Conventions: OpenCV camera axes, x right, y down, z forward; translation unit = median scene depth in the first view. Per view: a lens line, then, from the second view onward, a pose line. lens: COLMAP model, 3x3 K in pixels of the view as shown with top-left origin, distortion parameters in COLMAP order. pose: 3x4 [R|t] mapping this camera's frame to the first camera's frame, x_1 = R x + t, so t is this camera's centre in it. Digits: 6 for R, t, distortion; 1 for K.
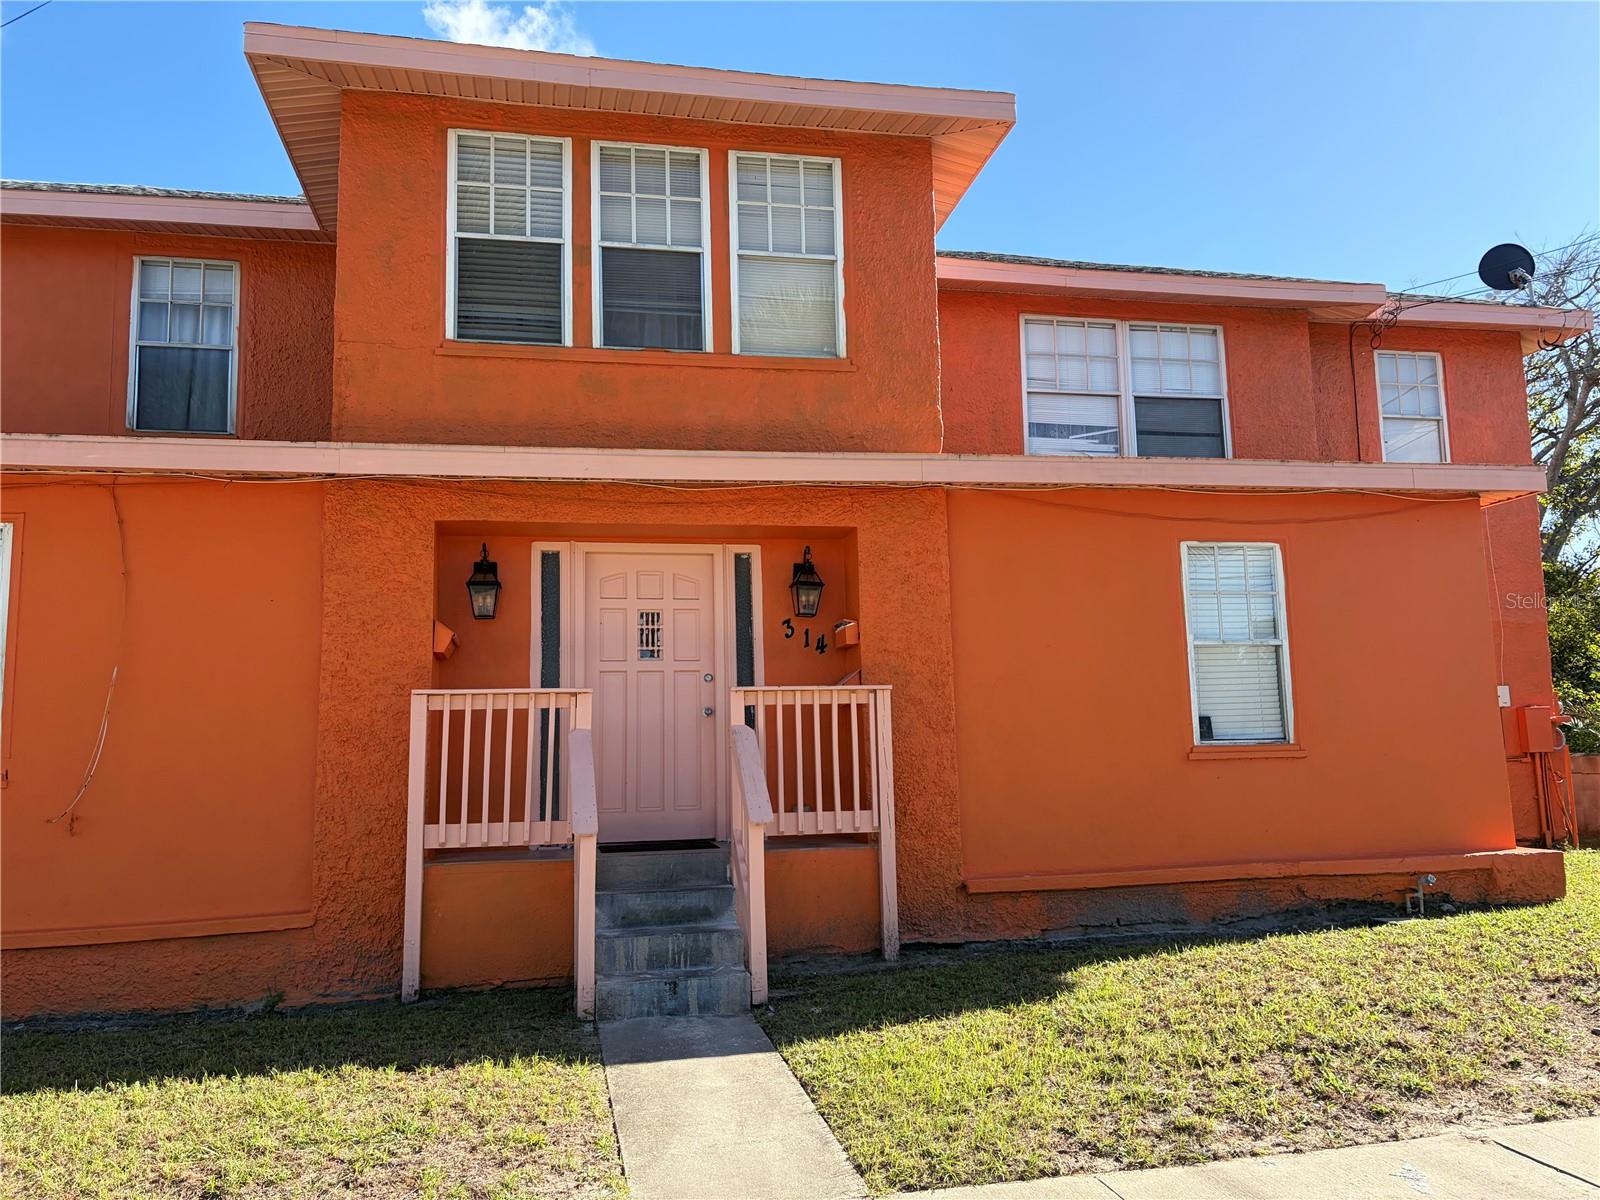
lens RADIAL K [[1247.0, 0, 811.0], [0, 1247.0, 595.3], [0, 0, 1]] dist [0.066429, -0.058437]
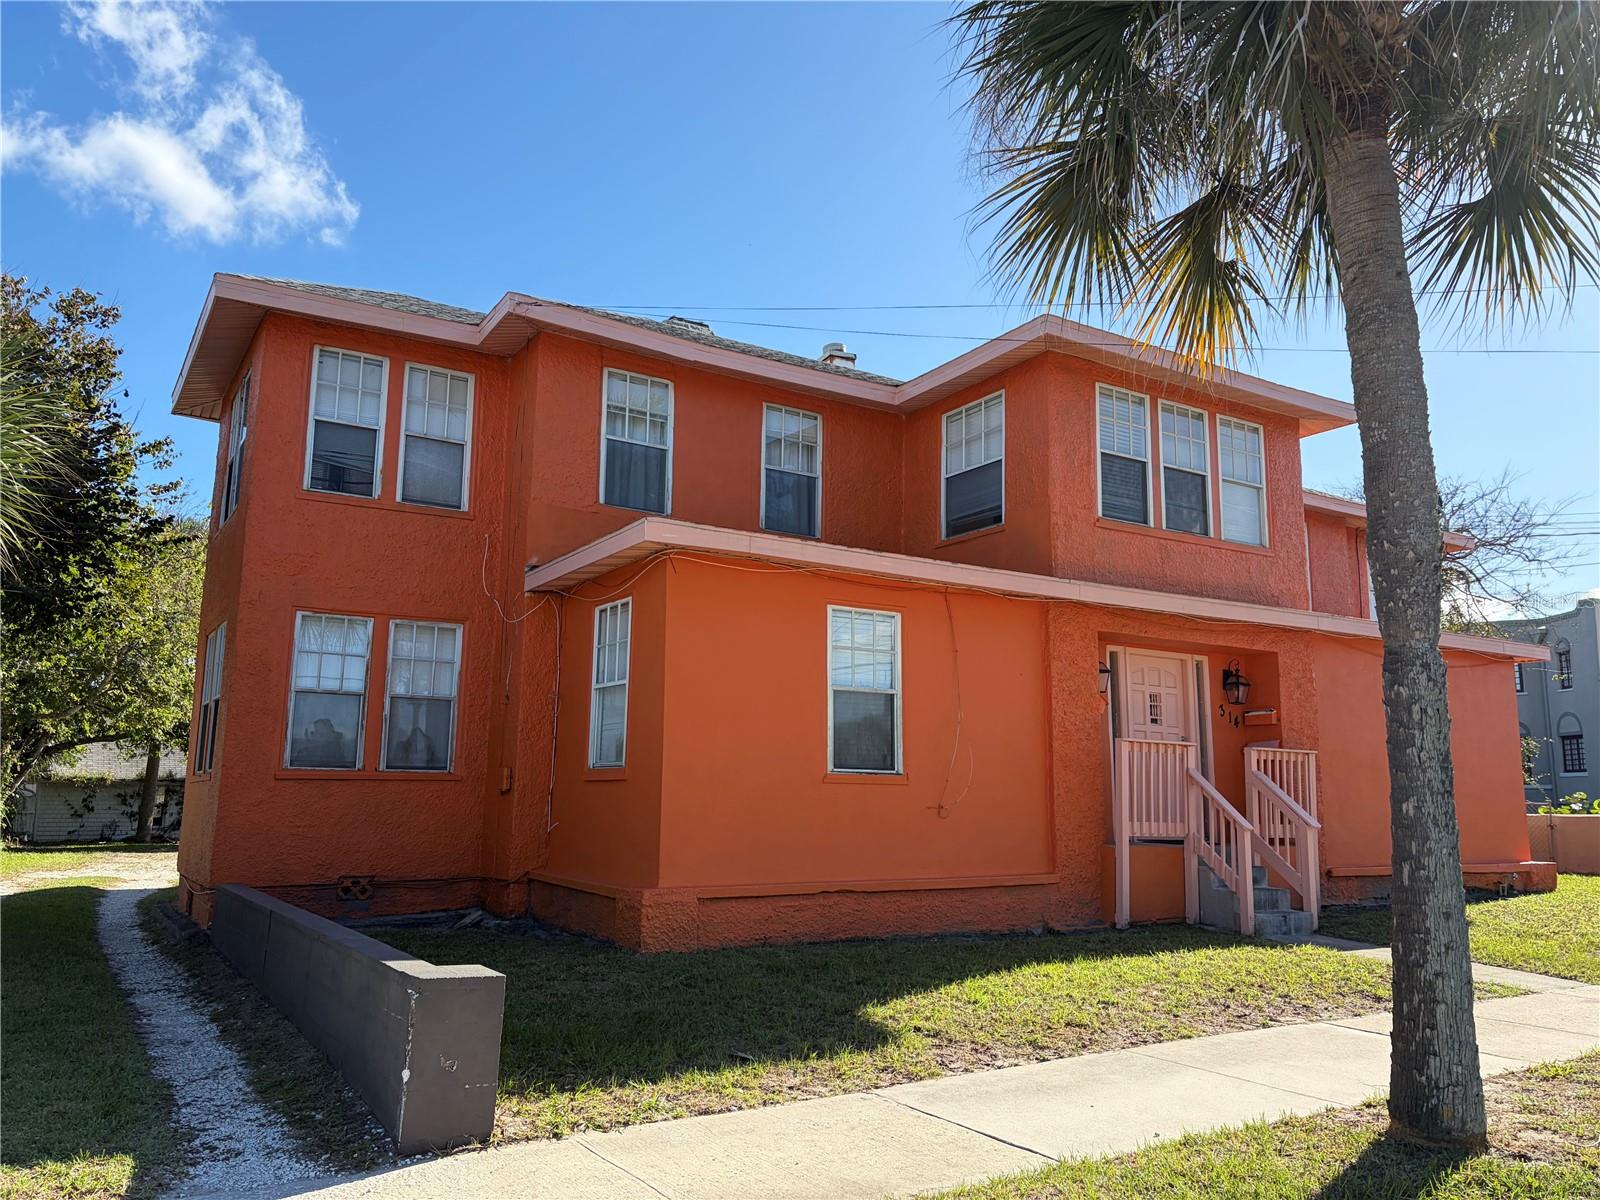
lens RADIAL K [[1247.0, 0, 826.9], [0, 1247.0, 578.6], [0, 0, 1]] dist [0.066429, -0.058437]
pose [[0.930078, 0.104495, 0.352186, -1.112914], [-0.089122, 0.994234, -0.059634, 0.000311], [-0.356387, 0.024077, 0.934028, -0.342158]]
